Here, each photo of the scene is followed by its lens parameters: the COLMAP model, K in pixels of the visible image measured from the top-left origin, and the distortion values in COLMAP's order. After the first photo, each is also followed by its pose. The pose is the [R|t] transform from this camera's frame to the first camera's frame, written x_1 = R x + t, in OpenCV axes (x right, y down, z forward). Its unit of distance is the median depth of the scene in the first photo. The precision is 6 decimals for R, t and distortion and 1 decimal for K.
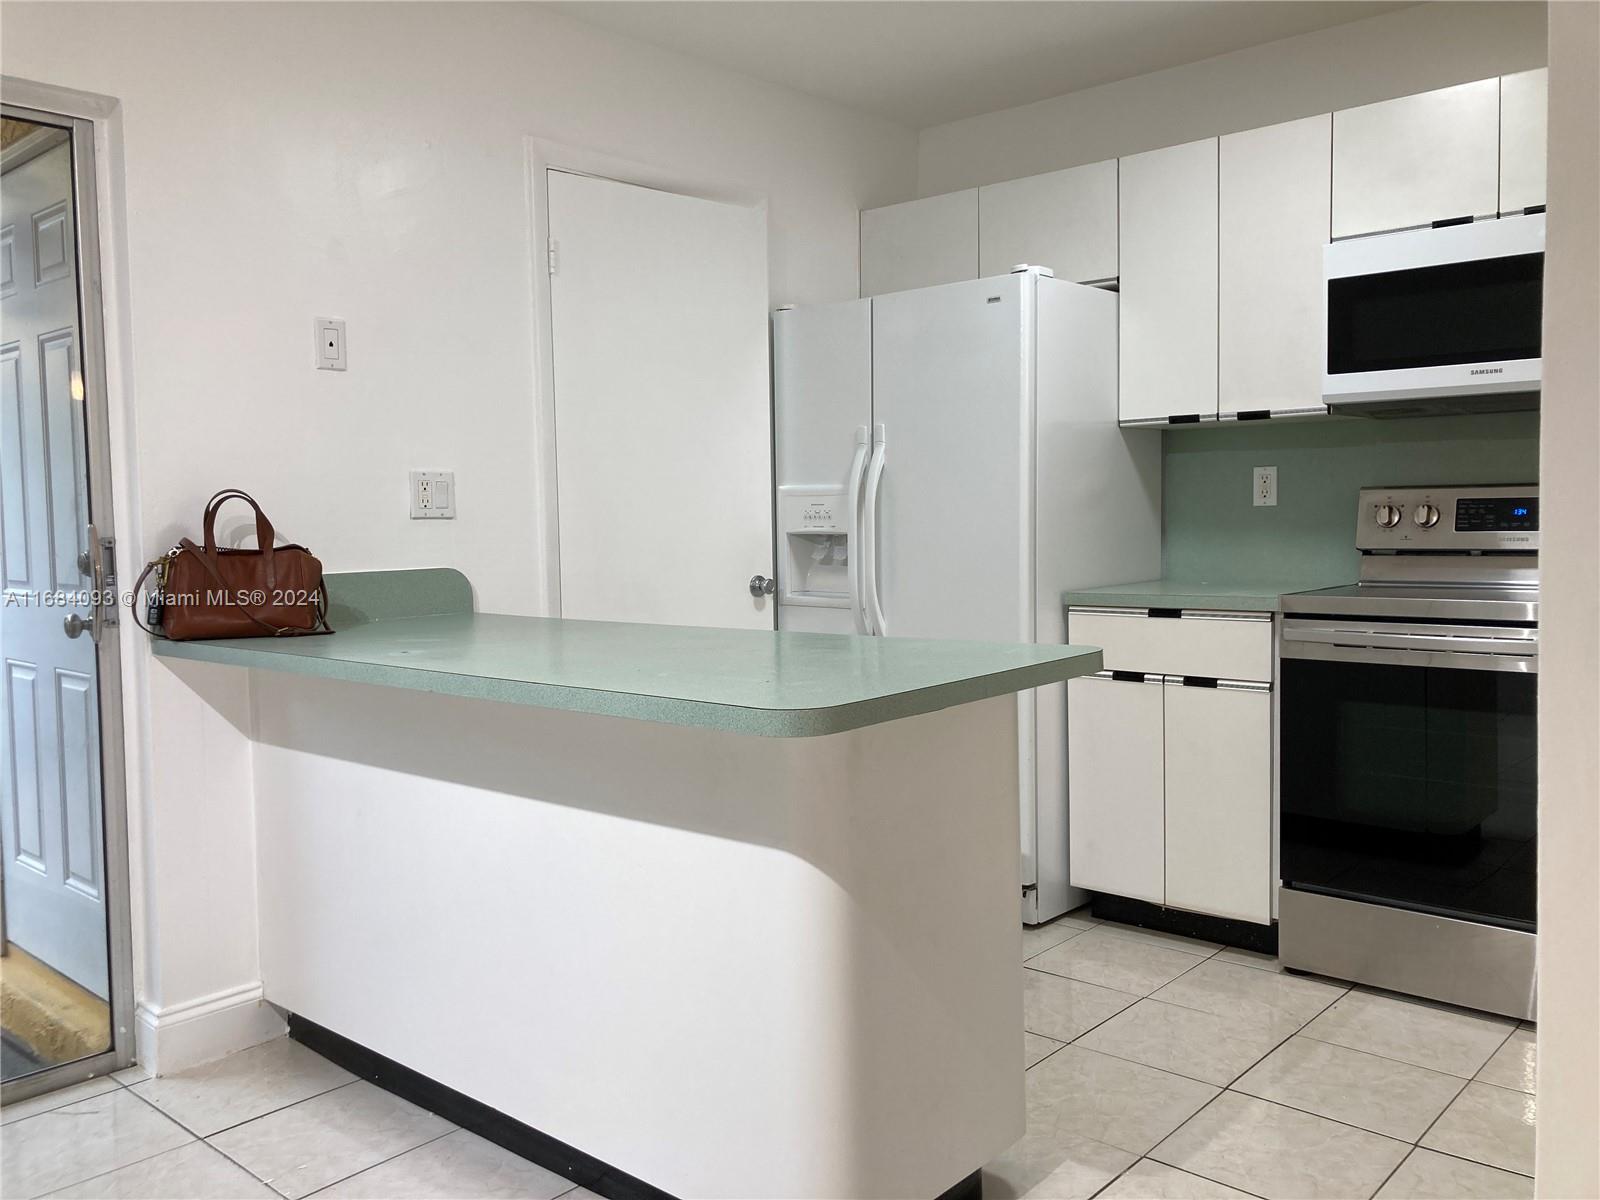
lens RADIAL K [[1311.9, 0, 797.7], [0, 1311.9, 596.0], [0, 0, 1]] dist [0.029577, -0.041247]
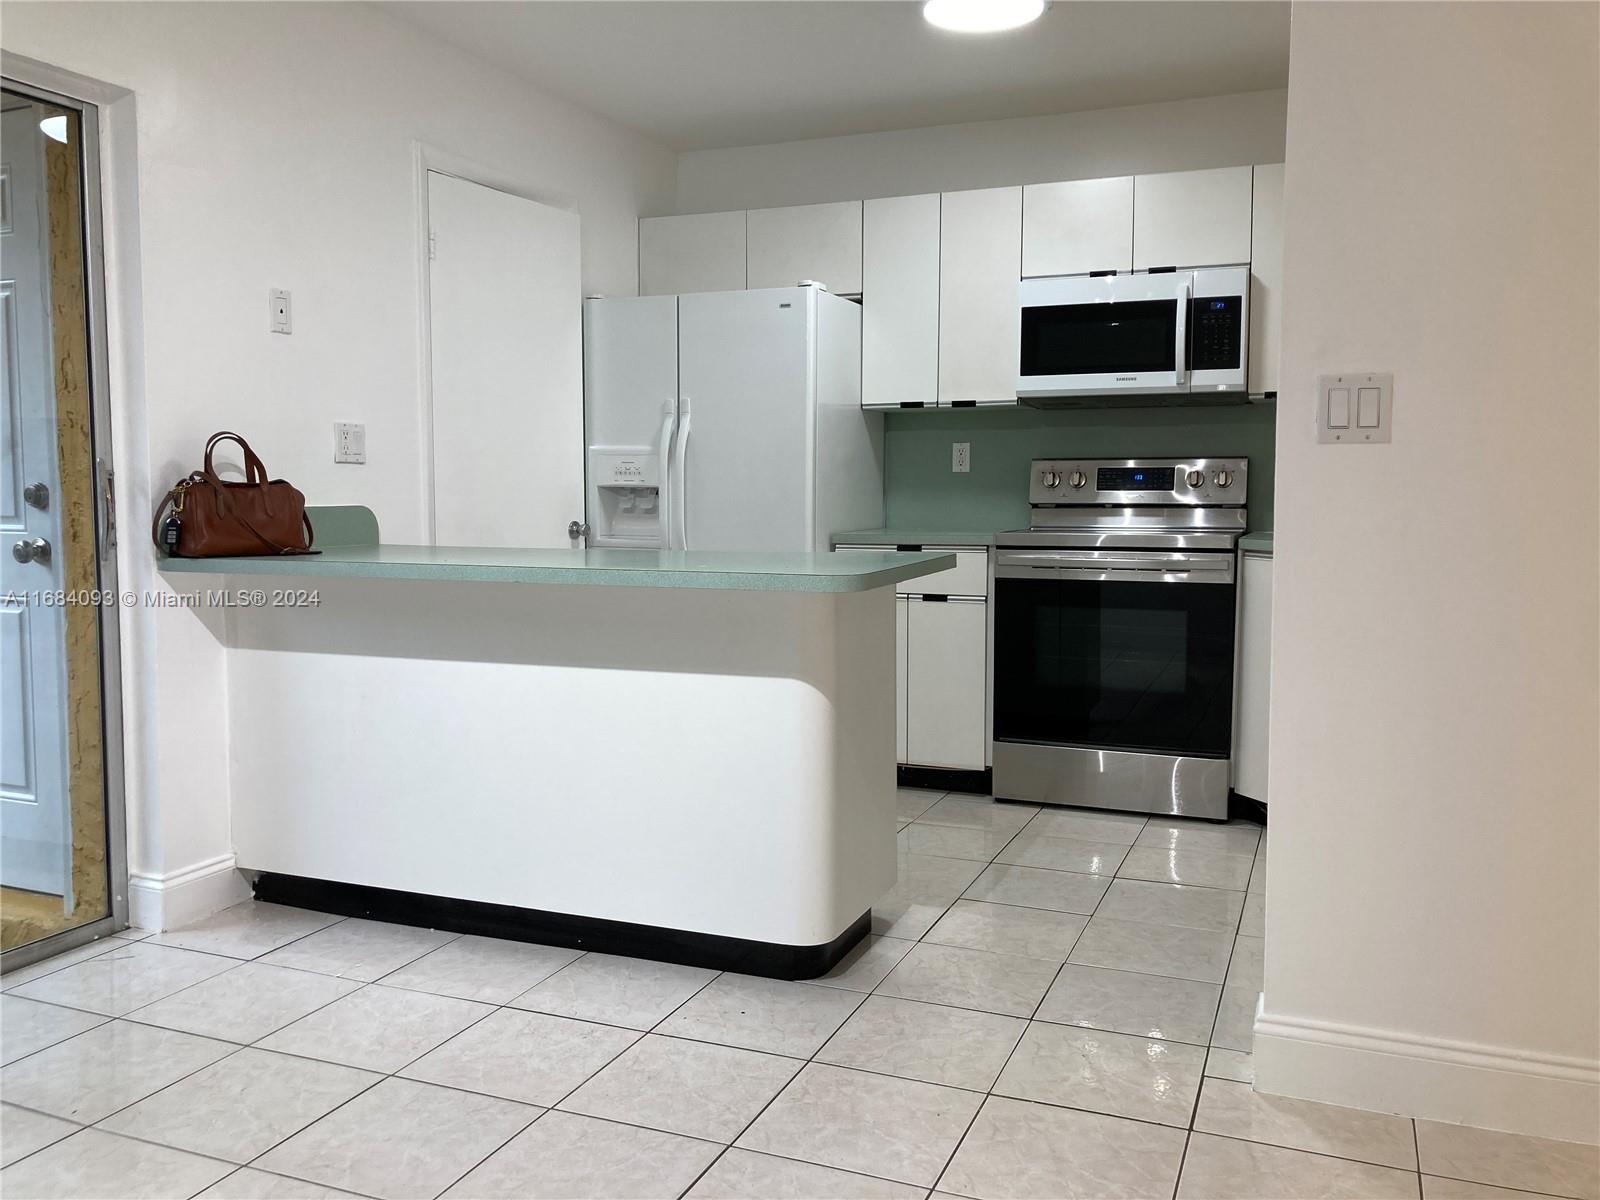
lens RADIAL K [[1311.9, 0, 797.4], [0, 1311.9, 601.6], [0, 0, 1]] dist [0.029577, -0.041247]
pose [[0.944450, -0.010490, 0.328489, -0.283851], [0.003905, 0.999778, 0.020700, 0.041545], [-0.328633, -0.018267, 0.944281, -0.243286]]
